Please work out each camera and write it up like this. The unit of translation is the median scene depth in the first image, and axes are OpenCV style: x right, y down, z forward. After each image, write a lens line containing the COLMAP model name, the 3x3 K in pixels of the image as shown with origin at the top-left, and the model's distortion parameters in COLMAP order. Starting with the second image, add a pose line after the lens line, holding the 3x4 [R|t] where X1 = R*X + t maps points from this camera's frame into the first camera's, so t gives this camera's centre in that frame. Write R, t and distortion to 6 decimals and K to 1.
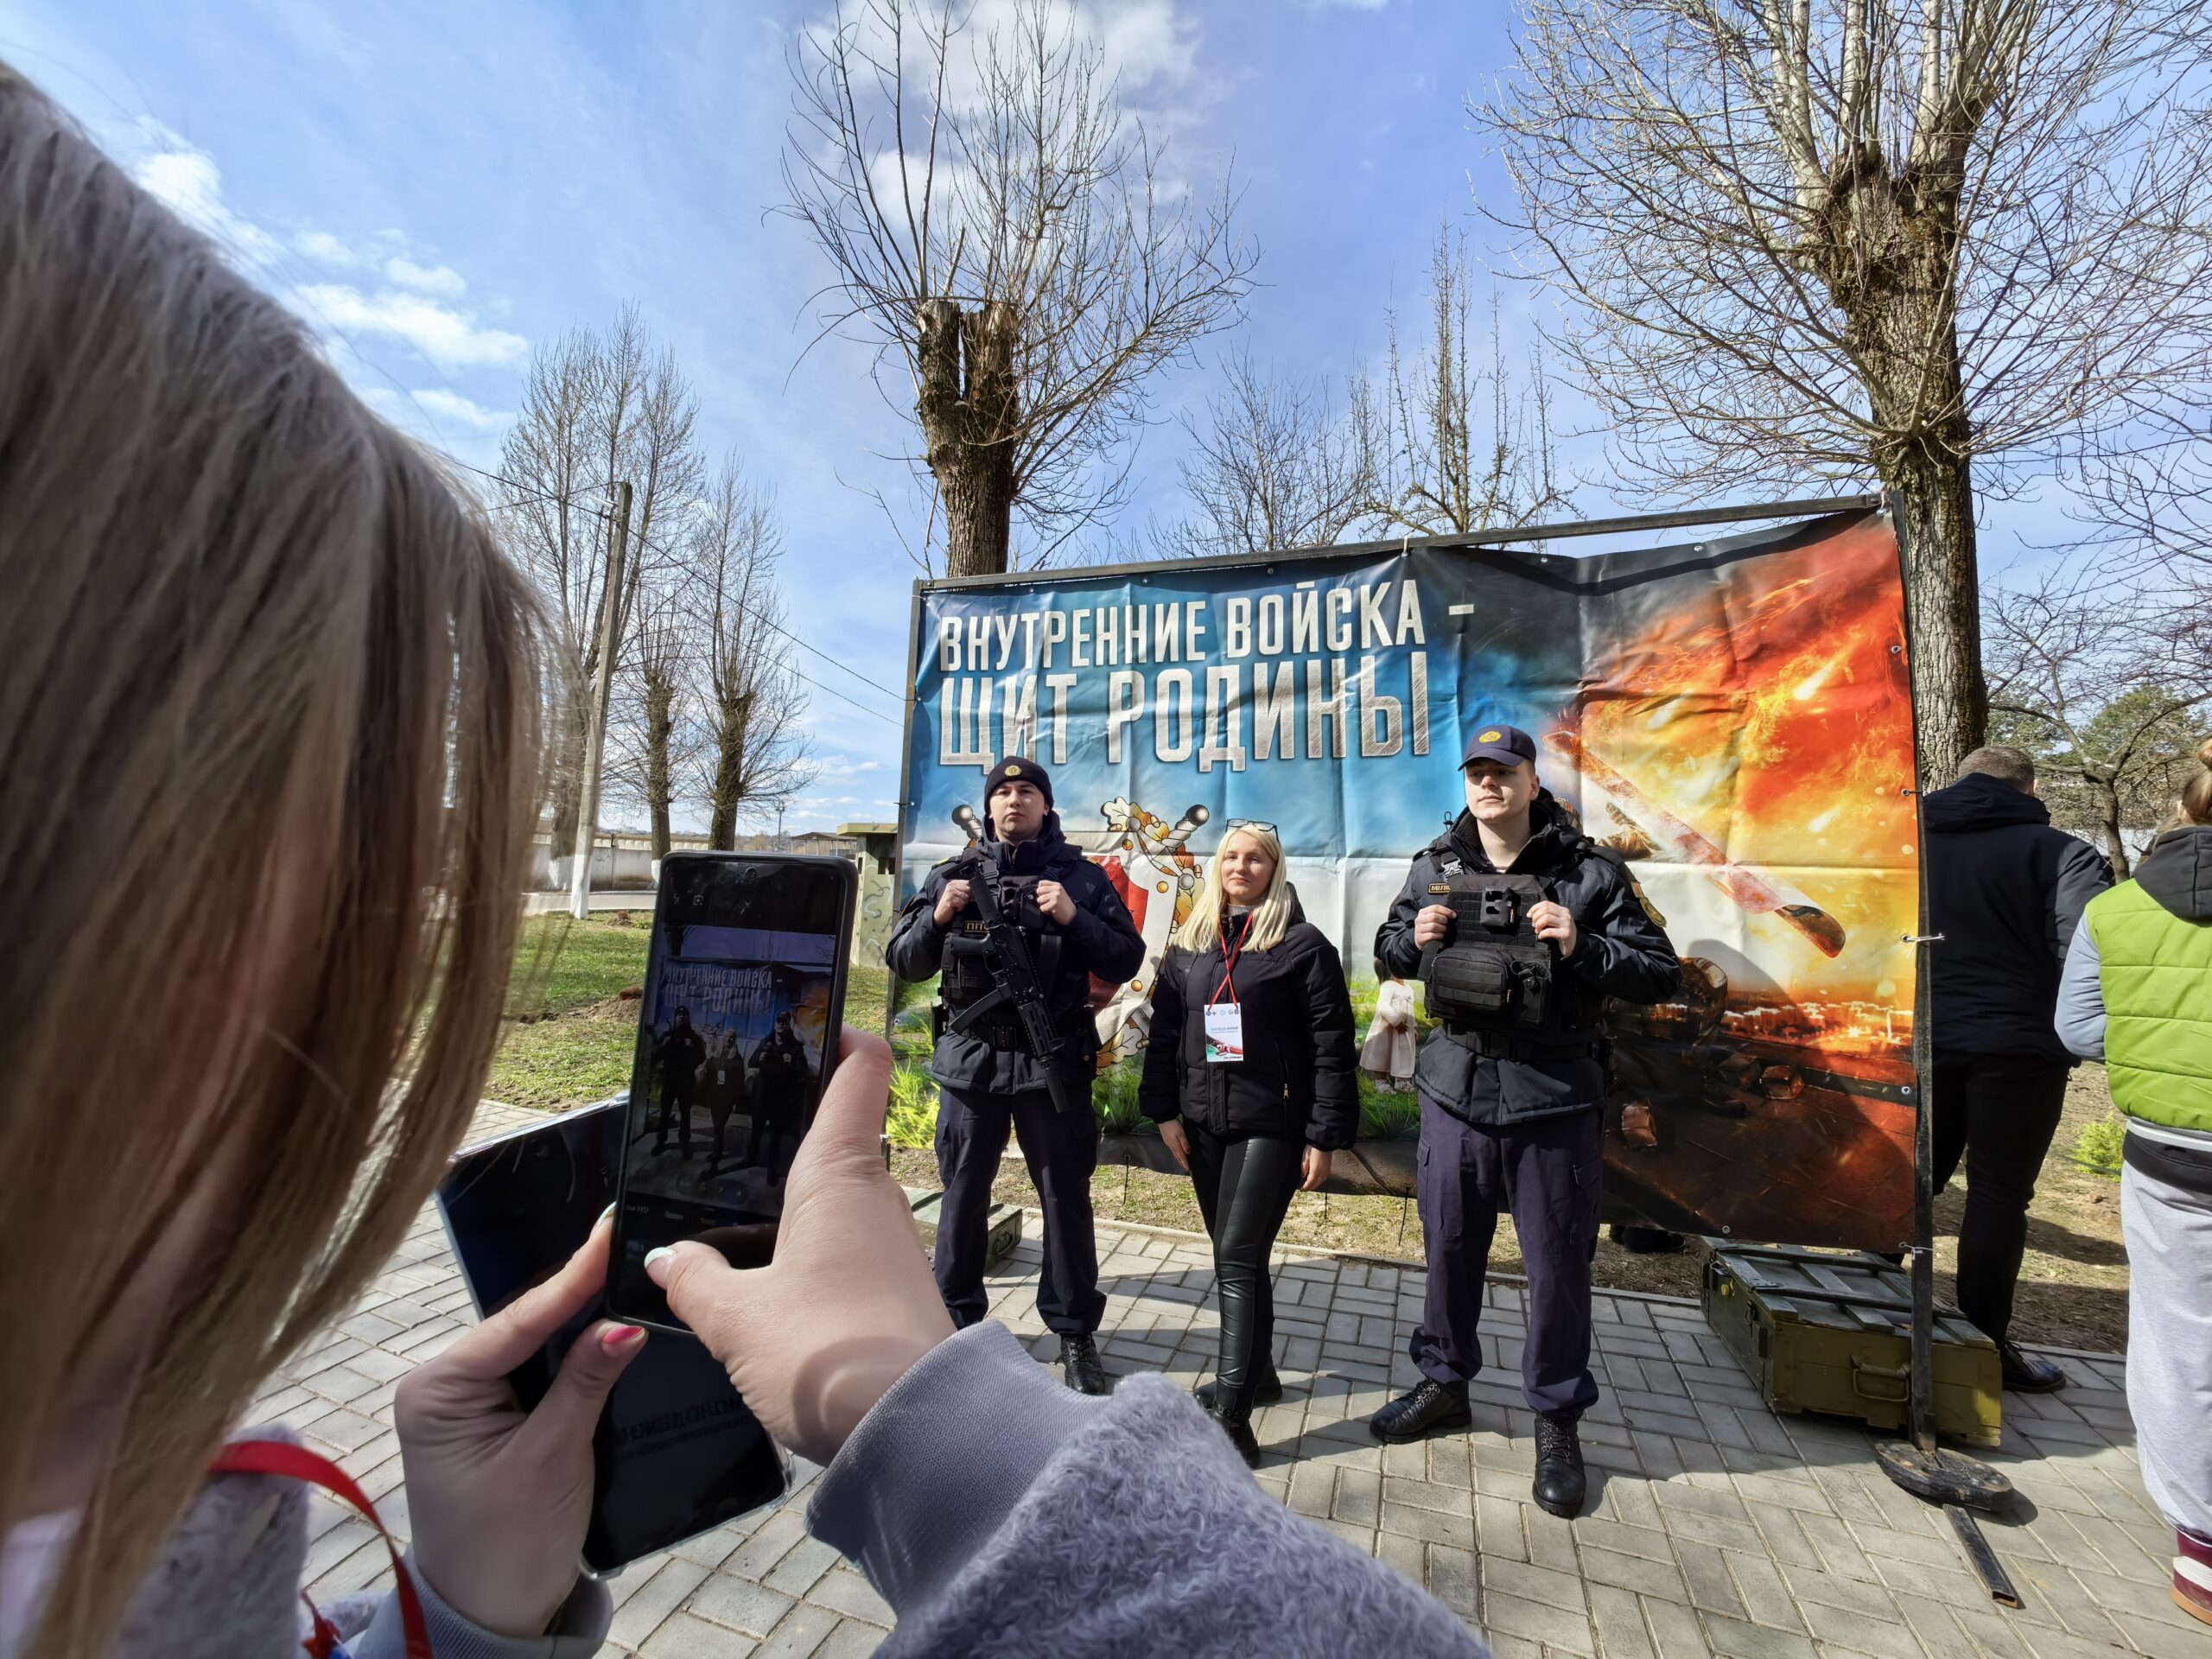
lens RADIAL K [[862.9, 0, 1106.0], [0, 862.9, 829.5], [0, 0, 1]] dist [-0.013651, -0.000268]
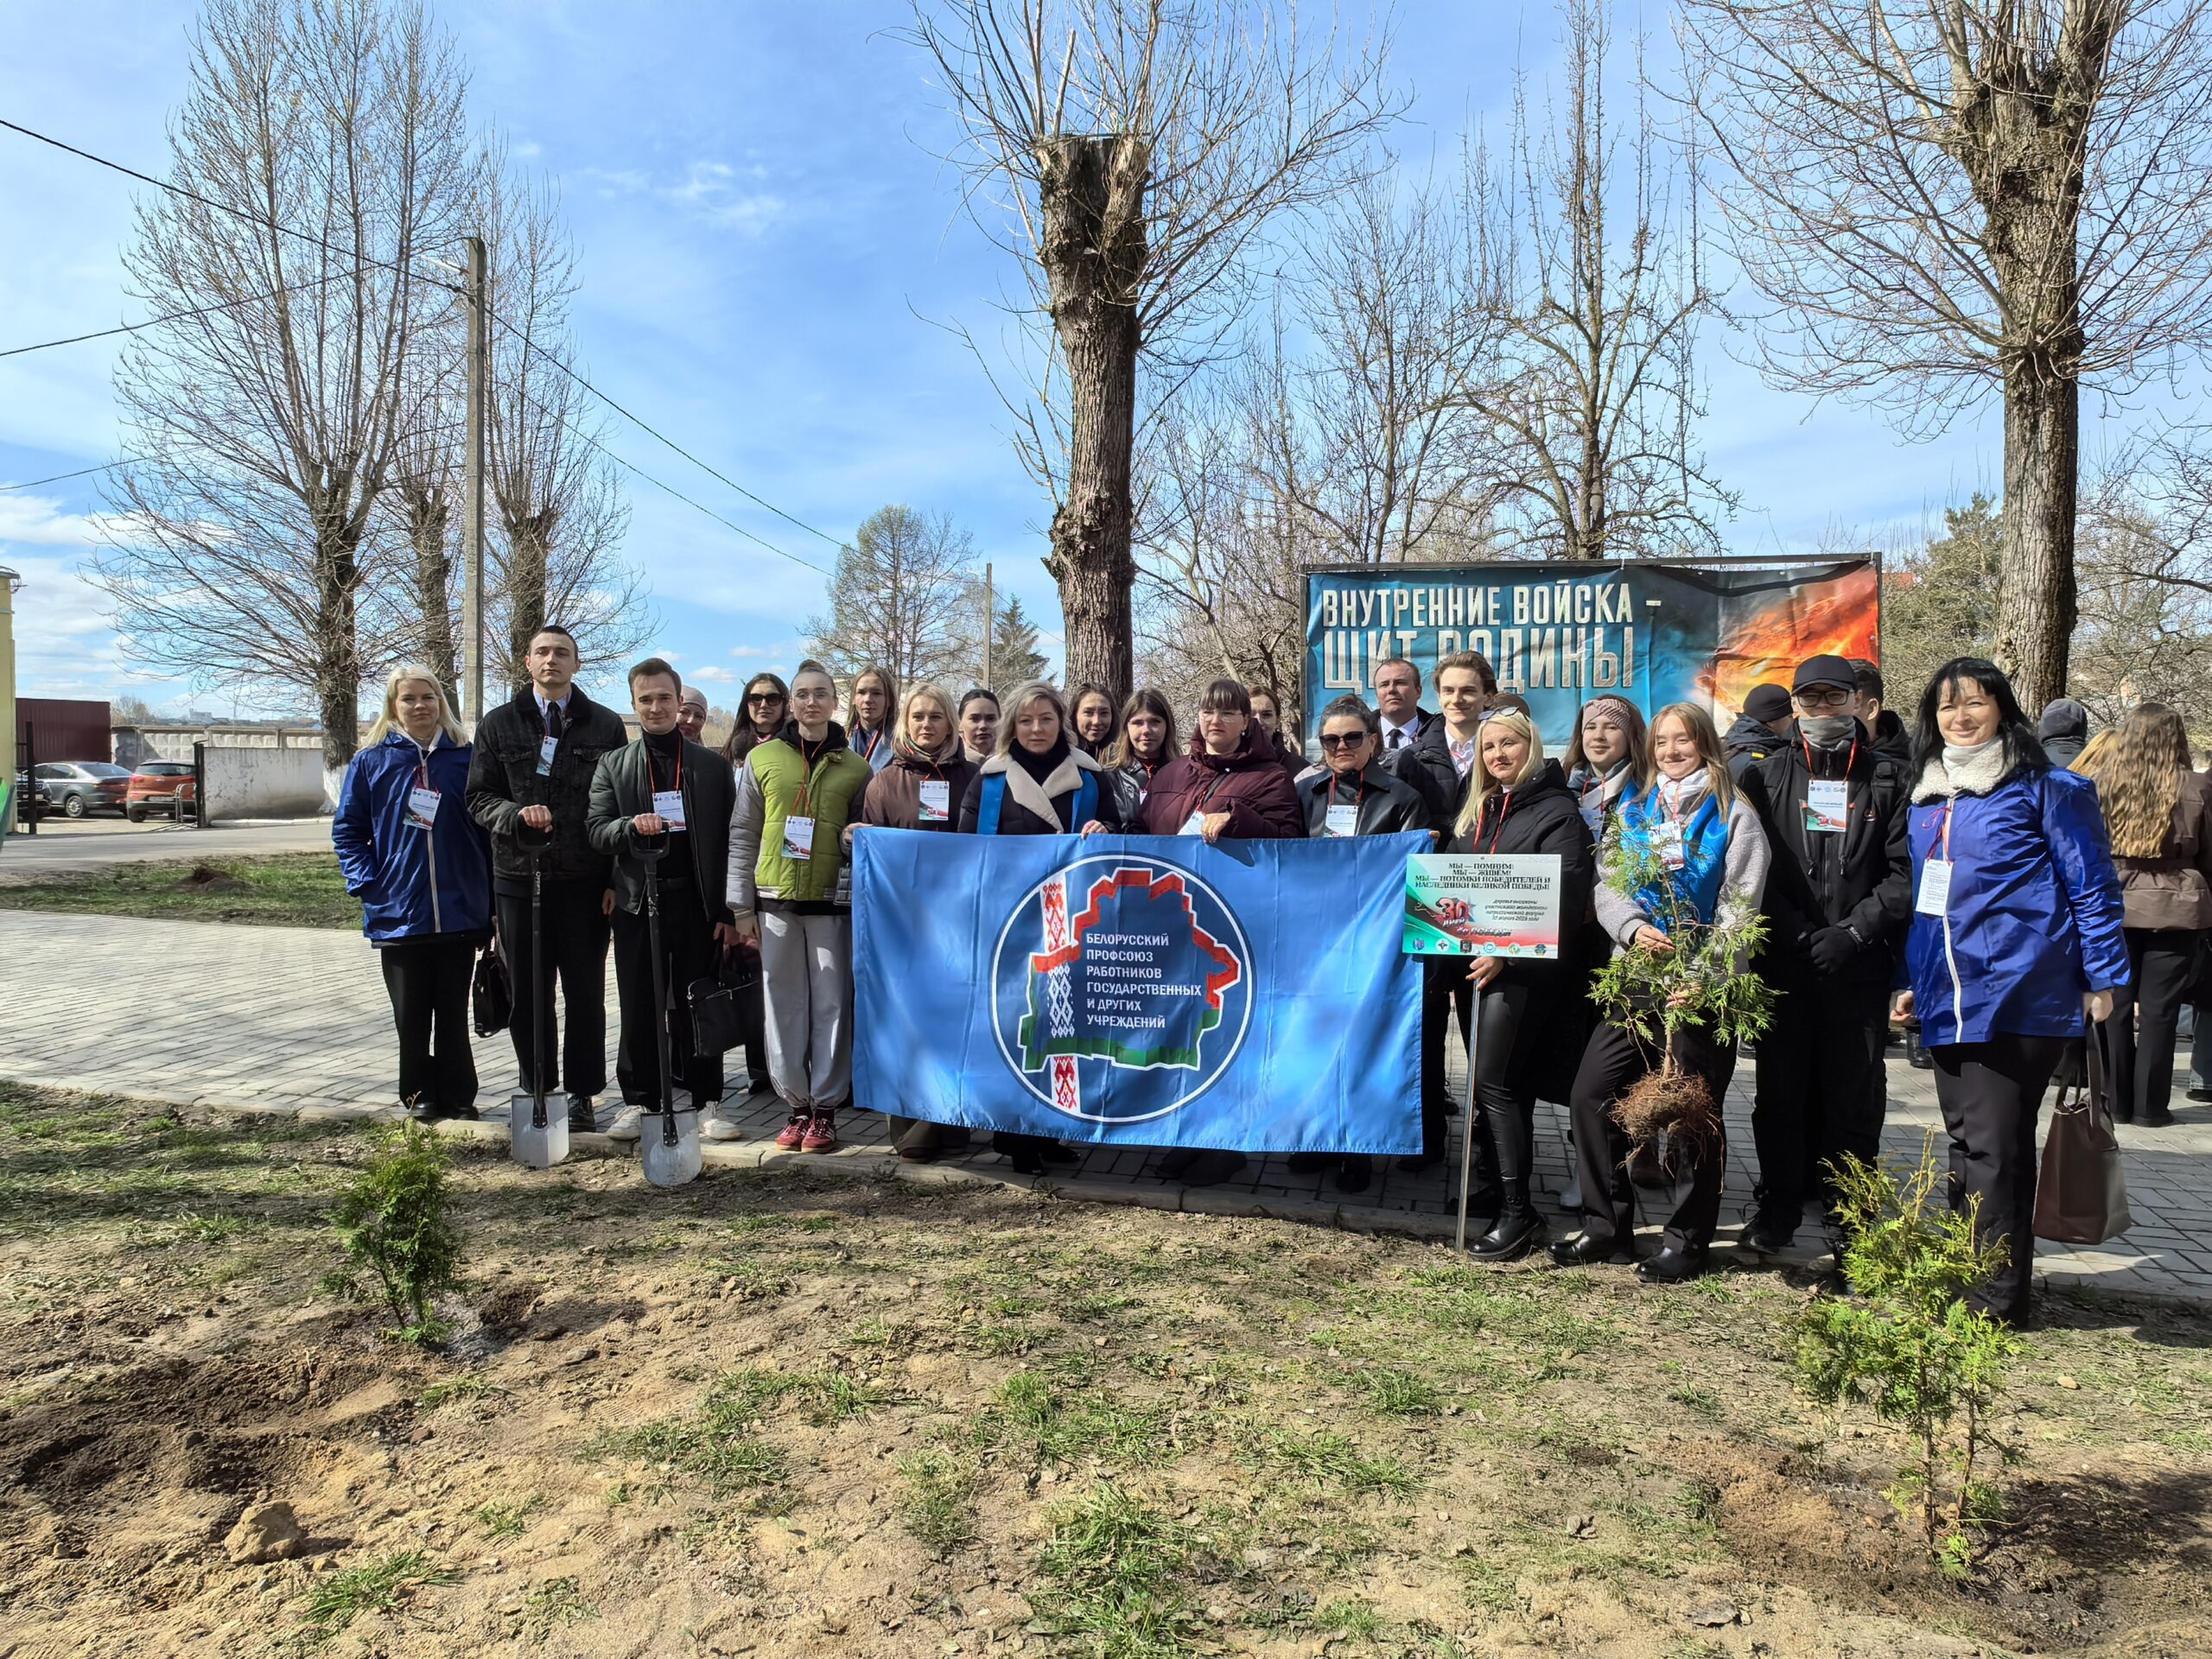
lens RADIAL K [[1416.9, 0, 1106.0], [0, 1416.9, 829.5], [0, 0, 1]] dist [-0.015617, 0.003514]
pose [[0.995628, -0.012533, 0.092562, -0.857634], [0.004138, 0.995903, 0.090332, -0.053902], [-0.093315, -0.089554, 0.991601, -1.583377]]
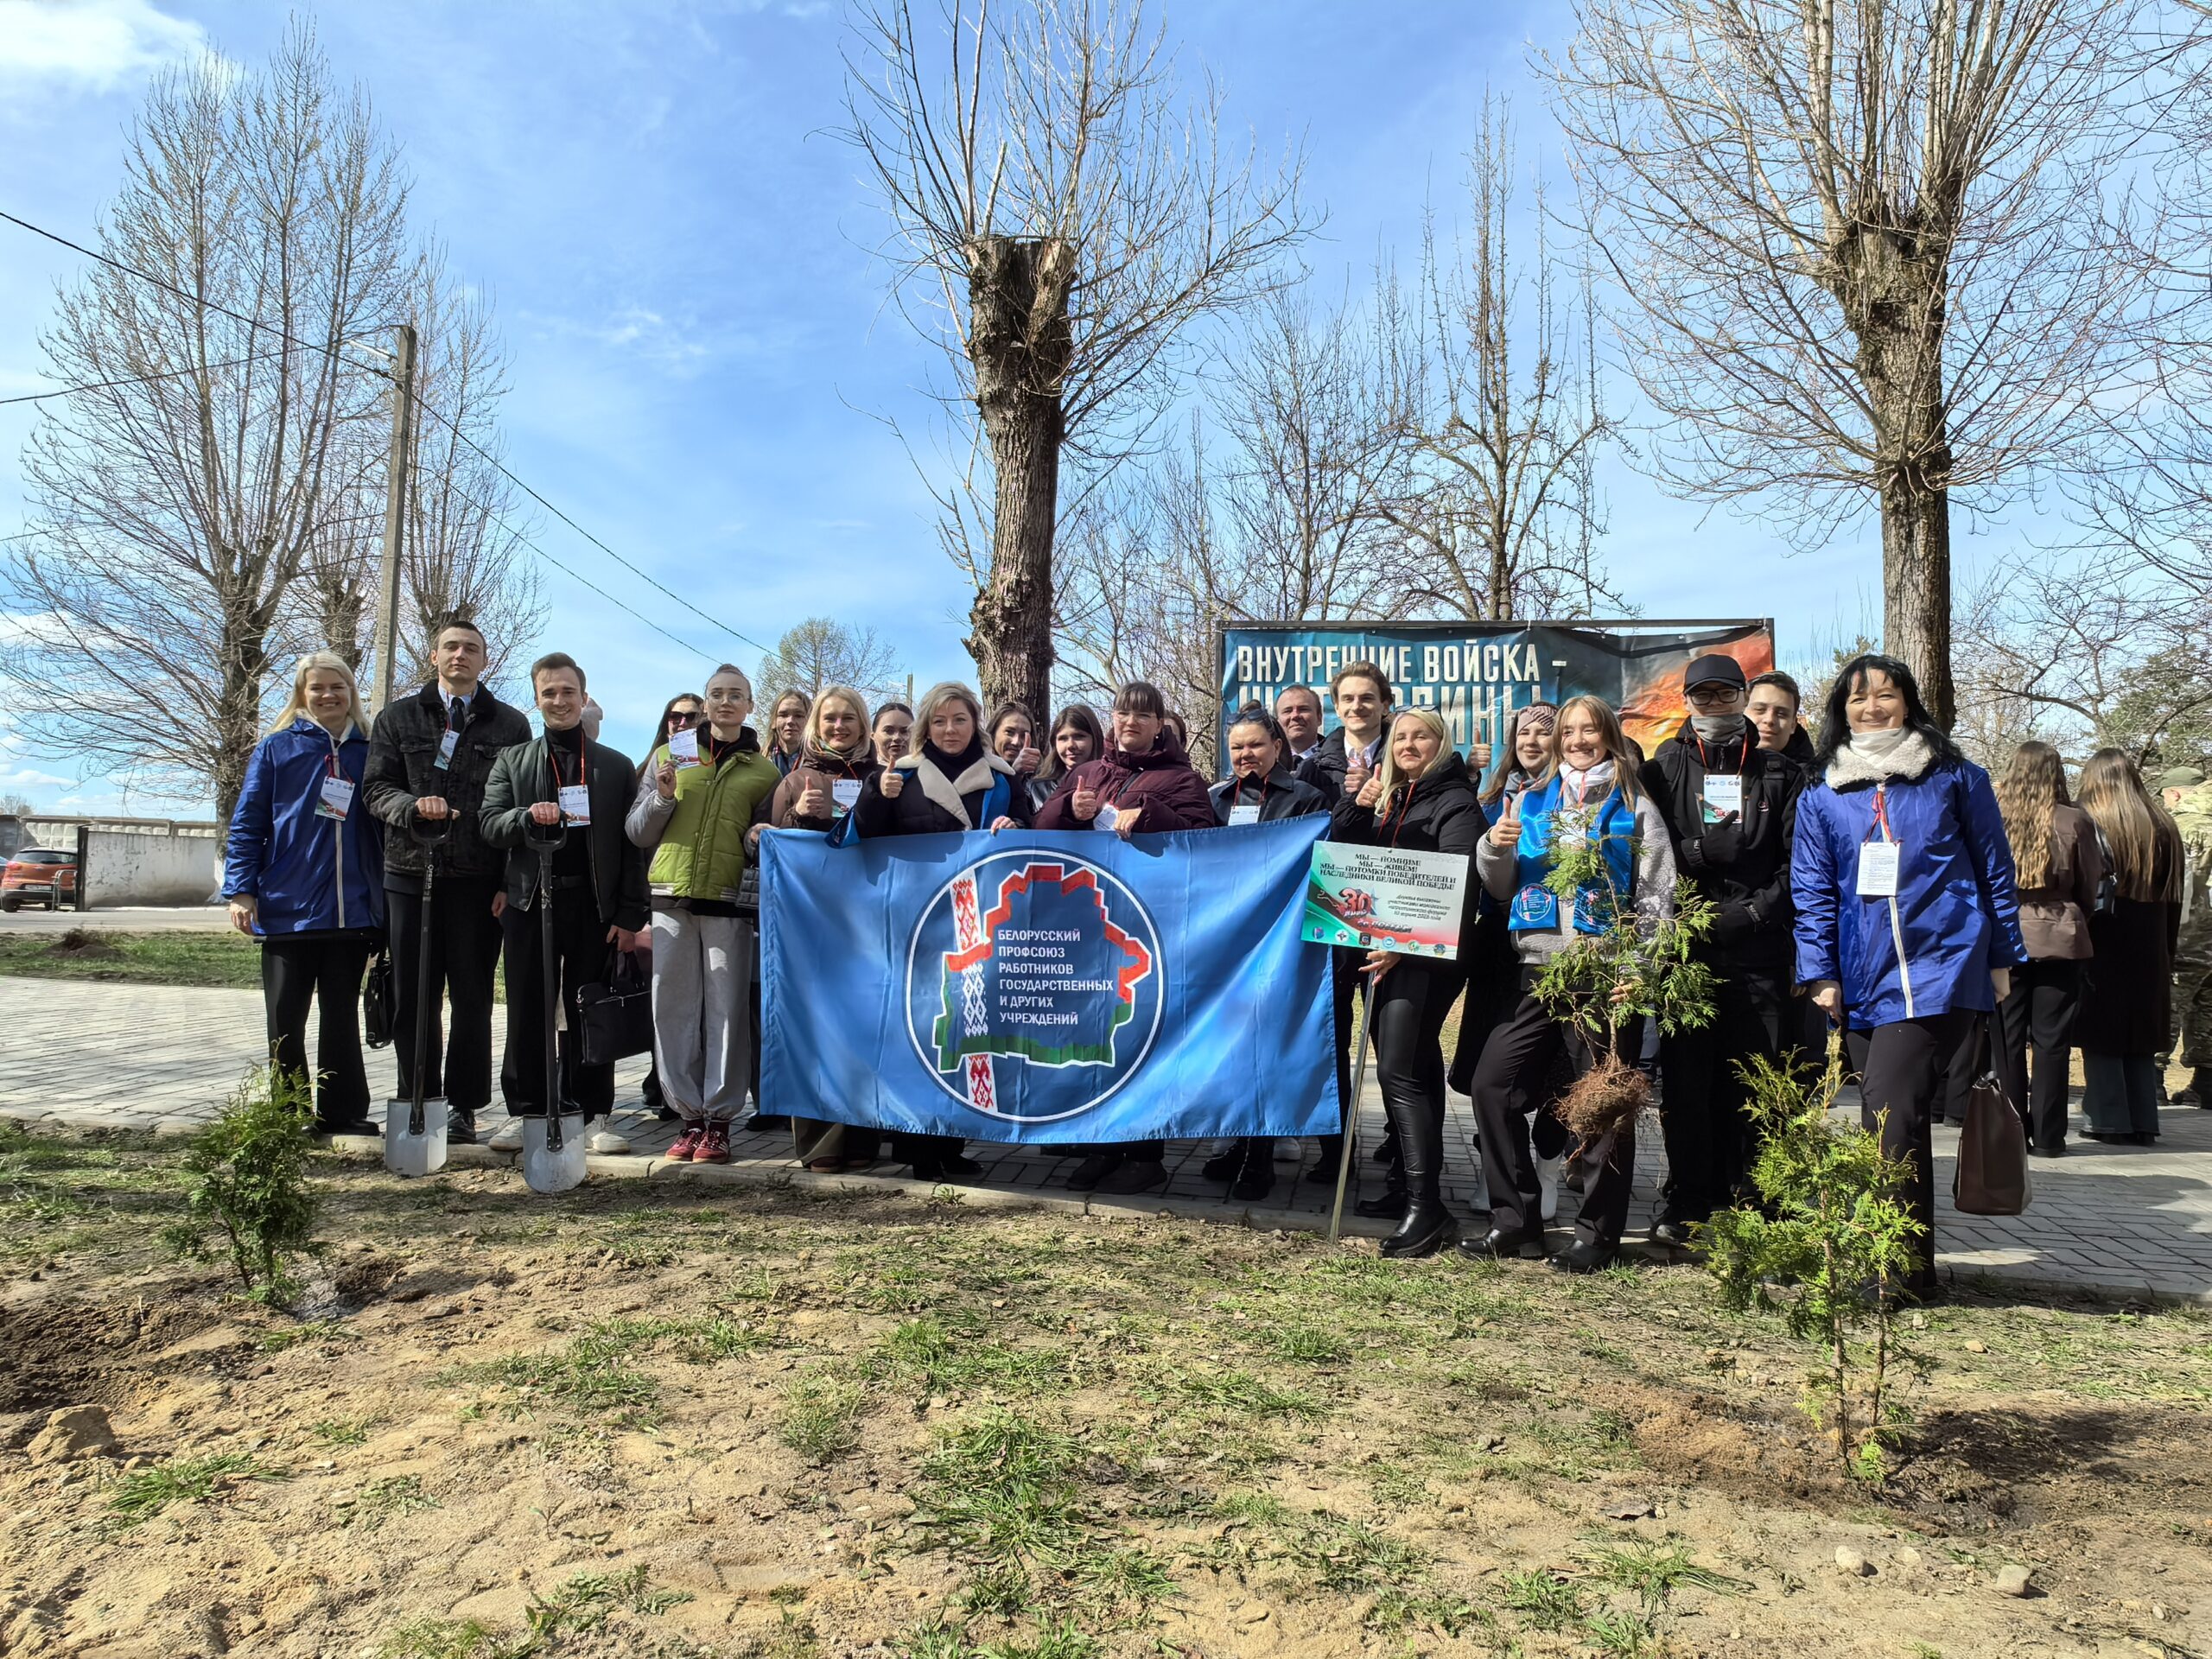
lens RADIAL K [[1425.1, 0, 1106.0], [0, 1425.1, 829.5], [0, 0, 1]] dist [-0.045865, 0.035930]
pose [[0.988677, 0.014245, 0.149382, -0.848057], [-0.014467, 0.999895, 0.000399, 0.091950], [-0.149361, -0.002556, 0.988779, -1.580782]]
